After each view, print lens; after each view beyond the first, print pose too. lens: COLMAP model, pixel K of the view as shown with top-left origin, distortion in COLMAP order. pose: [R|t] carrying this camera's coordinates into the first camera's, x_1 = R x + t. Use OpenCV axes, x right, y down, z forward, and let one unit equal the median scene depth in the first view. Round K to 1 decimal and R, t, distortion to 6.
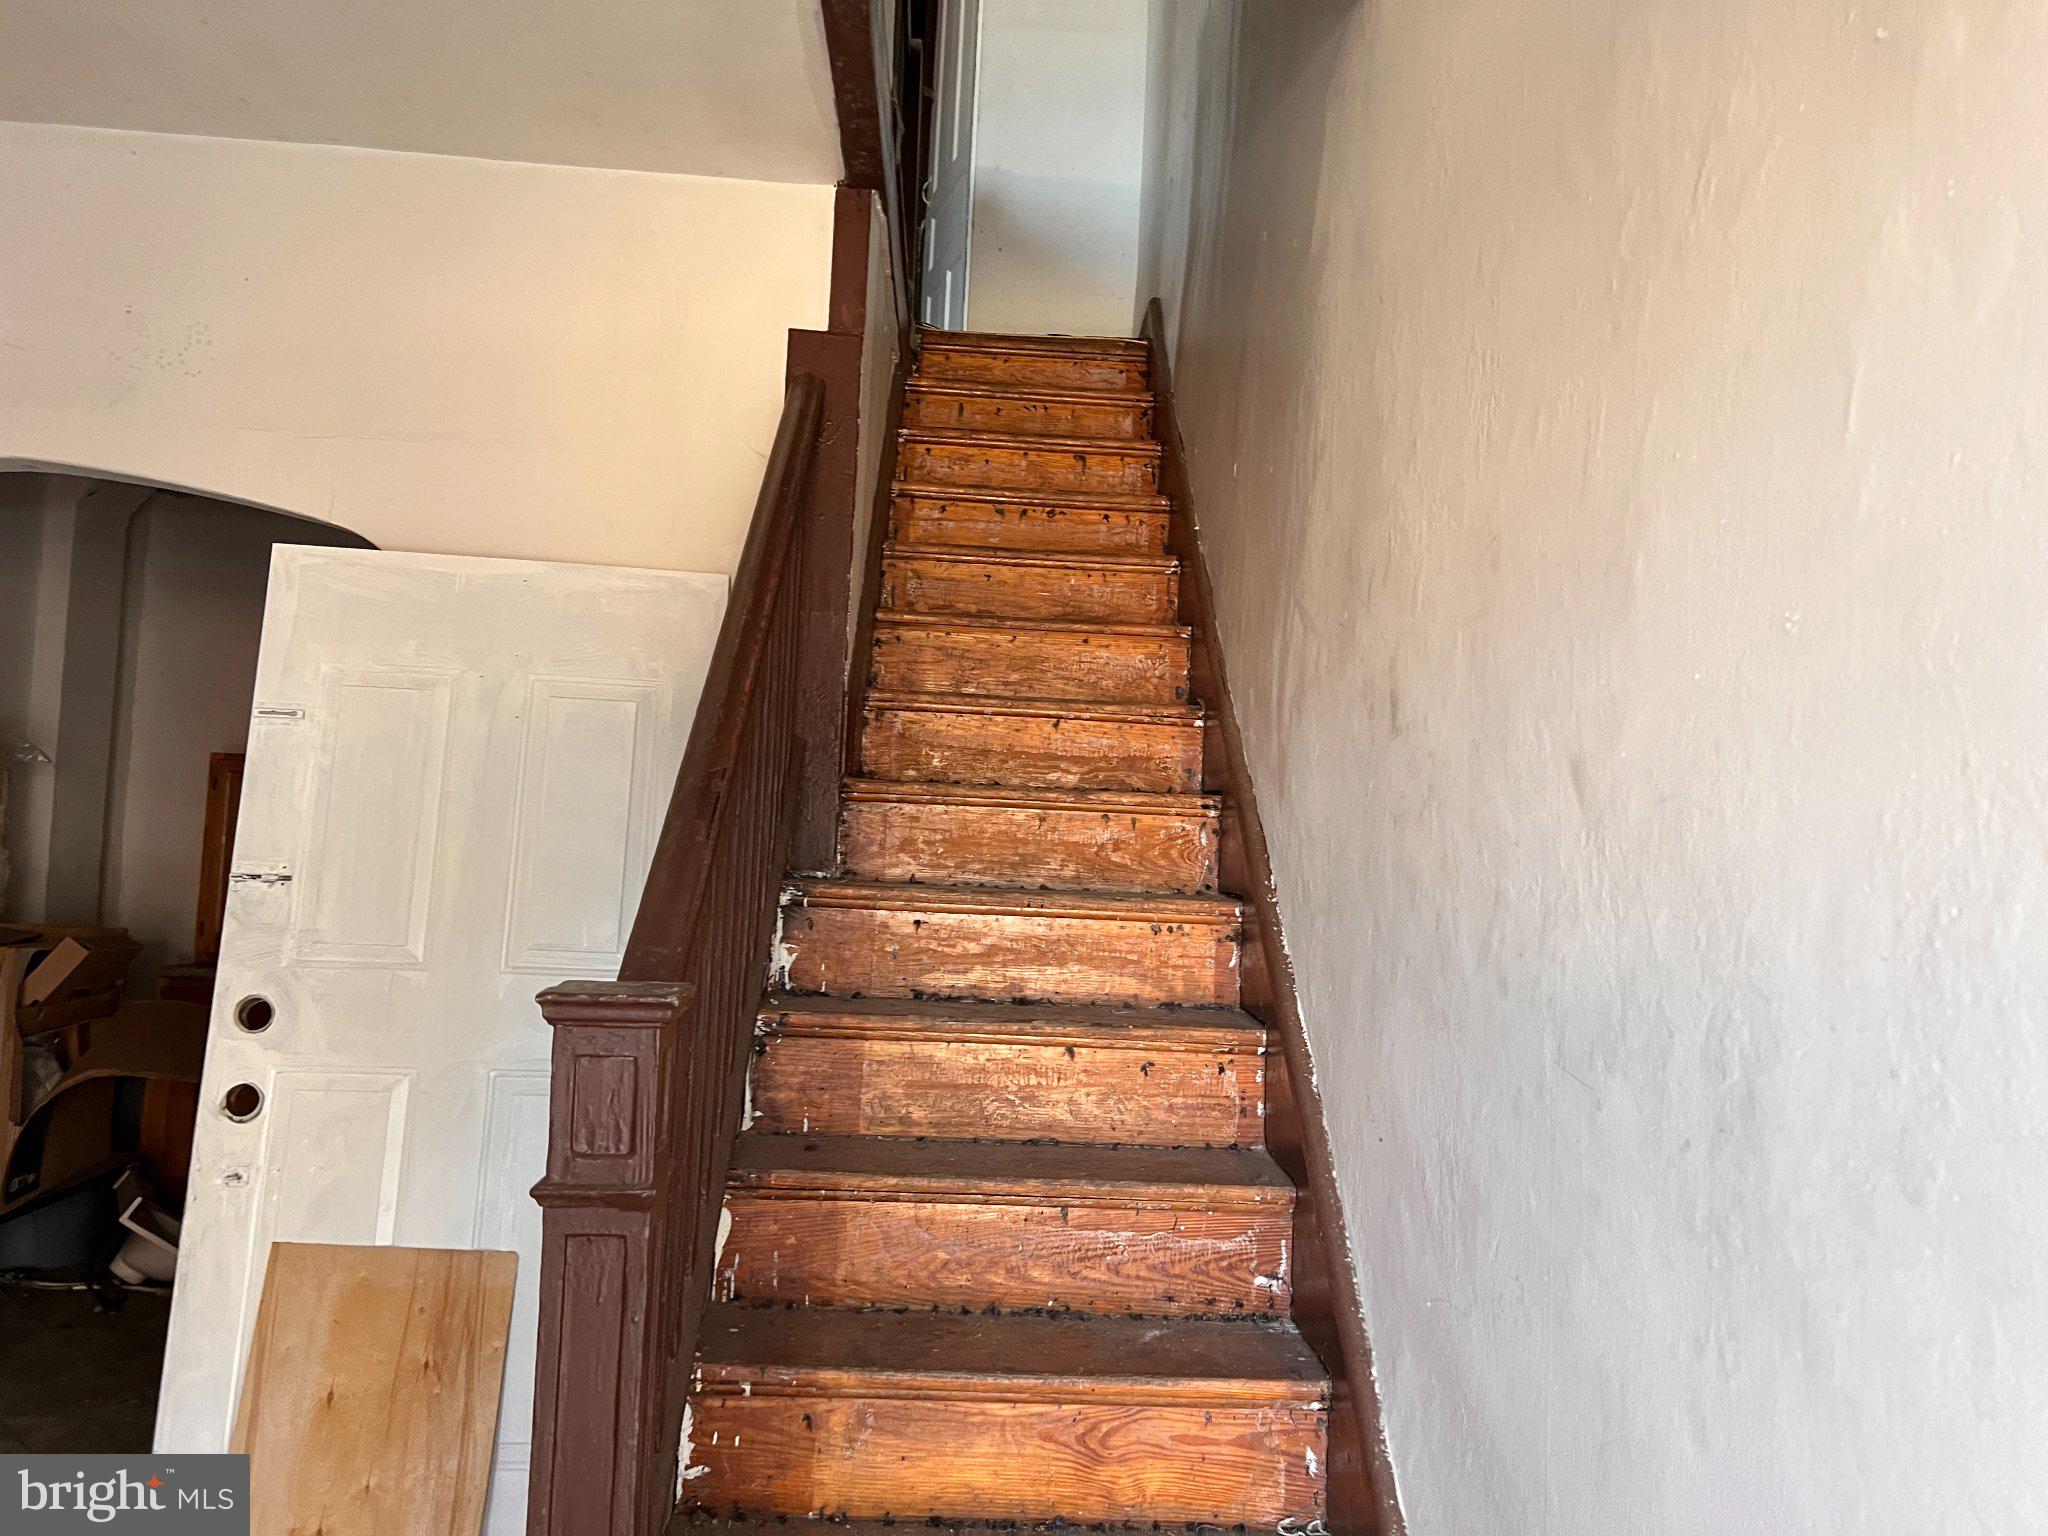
lens RADIAL K [[1528.4, 0, 1030.8], [0, 1528.4, 765.0], [0, 0, 1]] dist [0.040191, -0.013862]
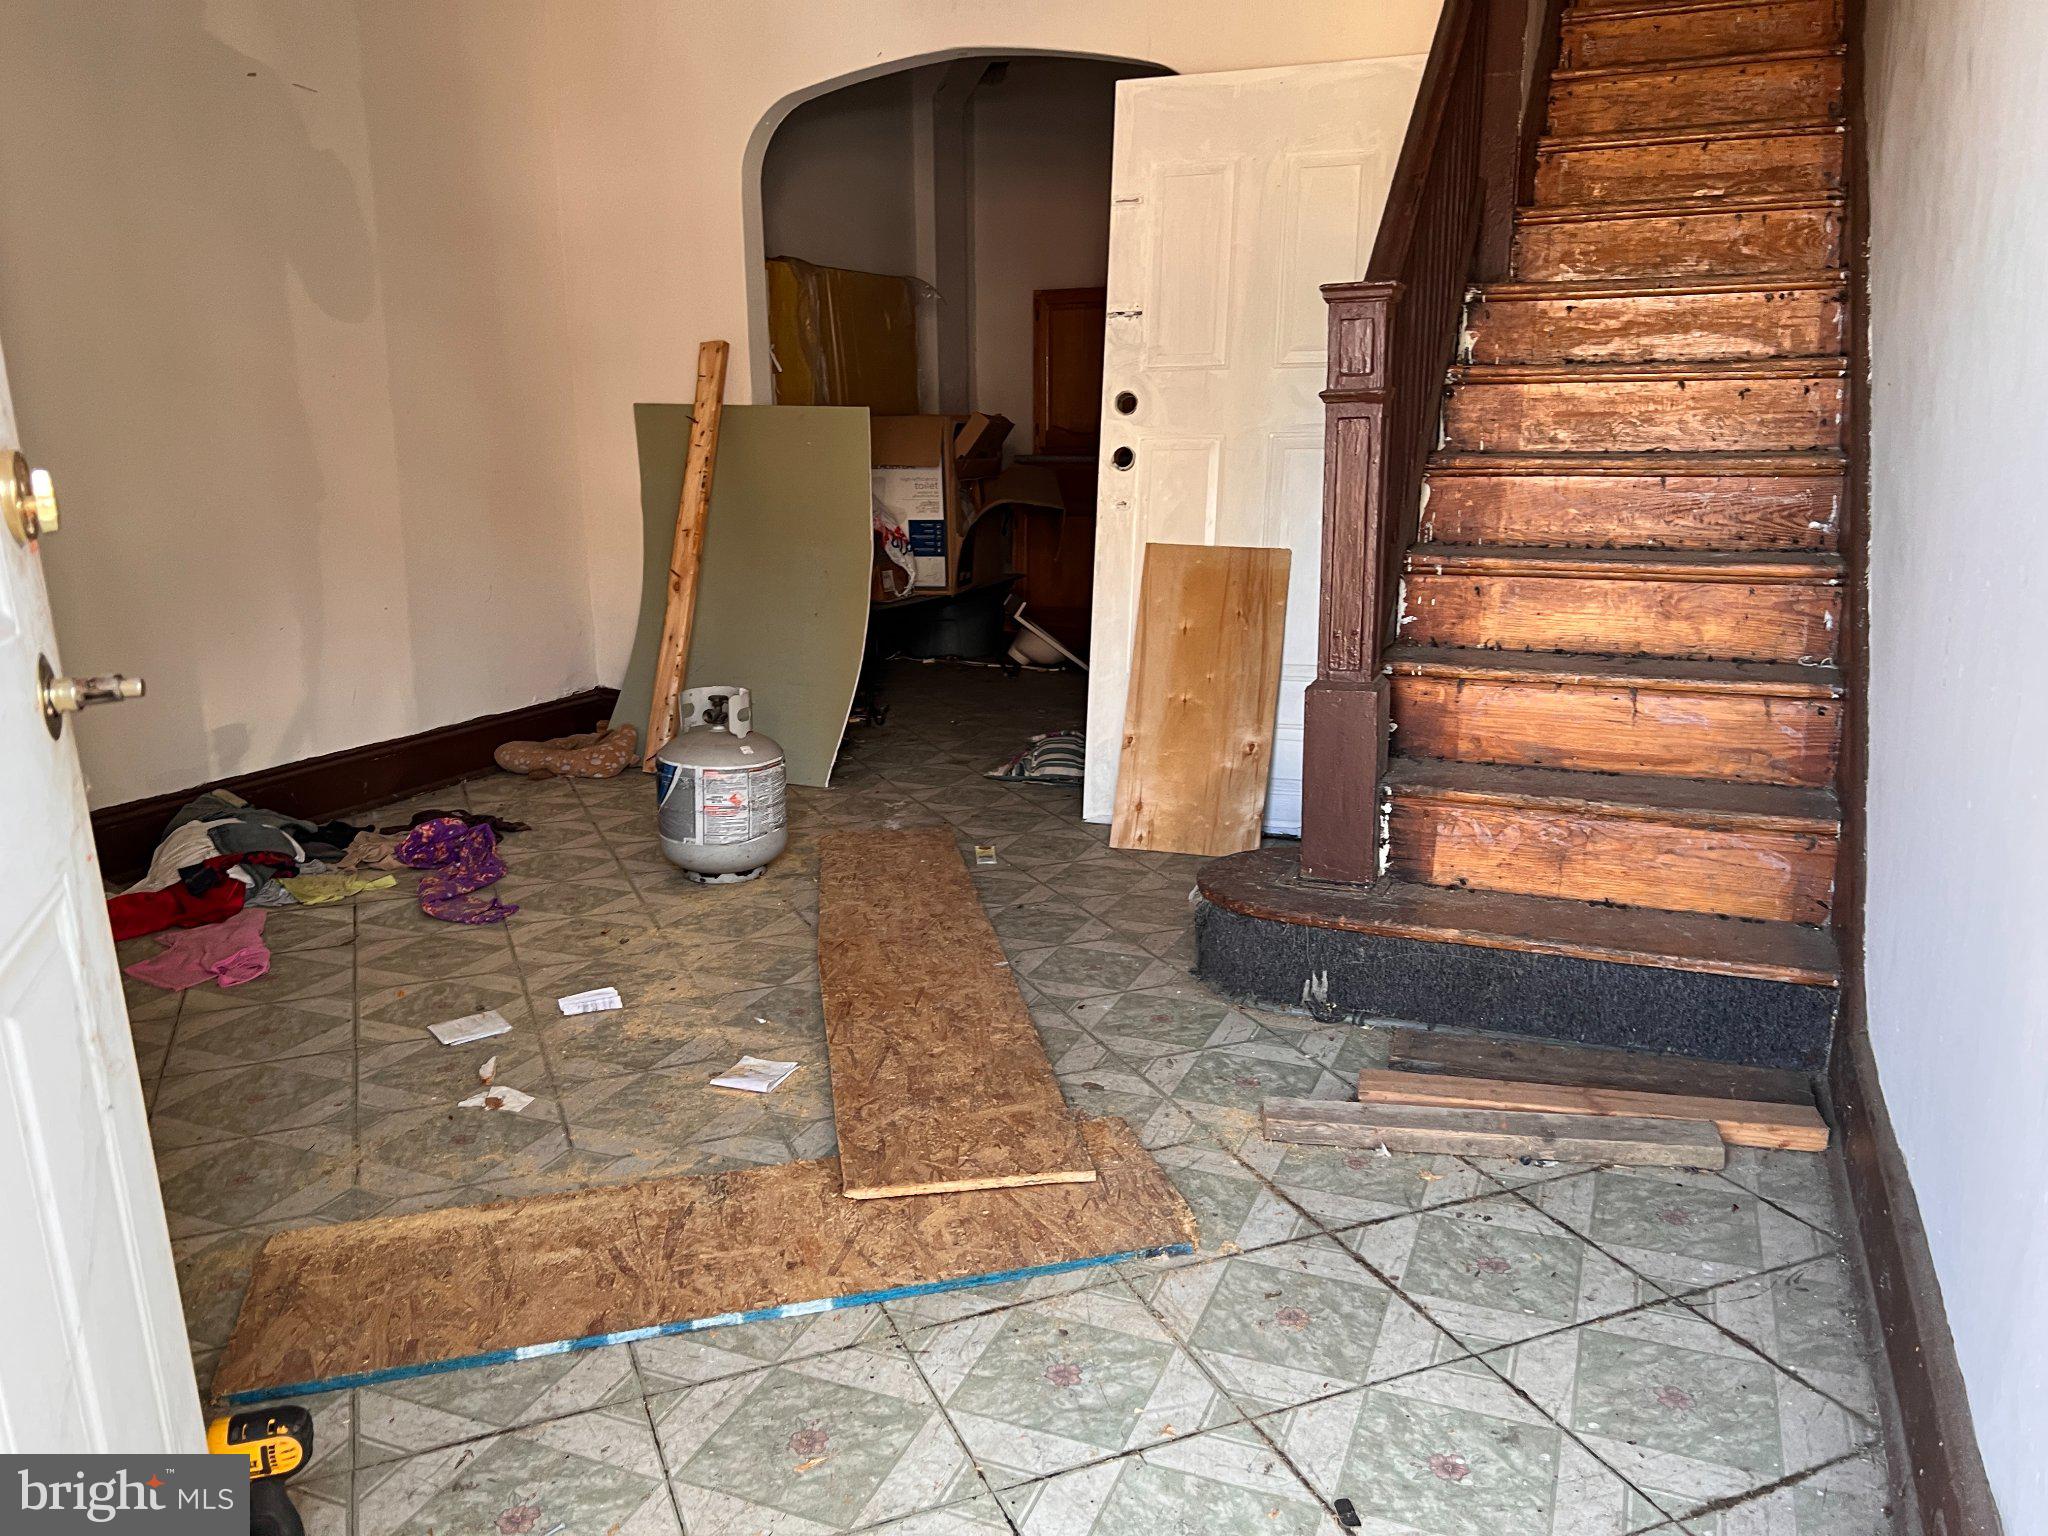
lens RADIAL K [[1528.4, 0, 1018.2], [0, 1528.4, 768.9], [0, 0, 1]] dist [0.040191, -0.013862]
pose [[0.896955, 0.045877, -0.439735, 0.115438], [0.073690, 0.965177, 0.251005, 0.128495], [0.435938, -0.257544, 0.862340, -0.538523]]
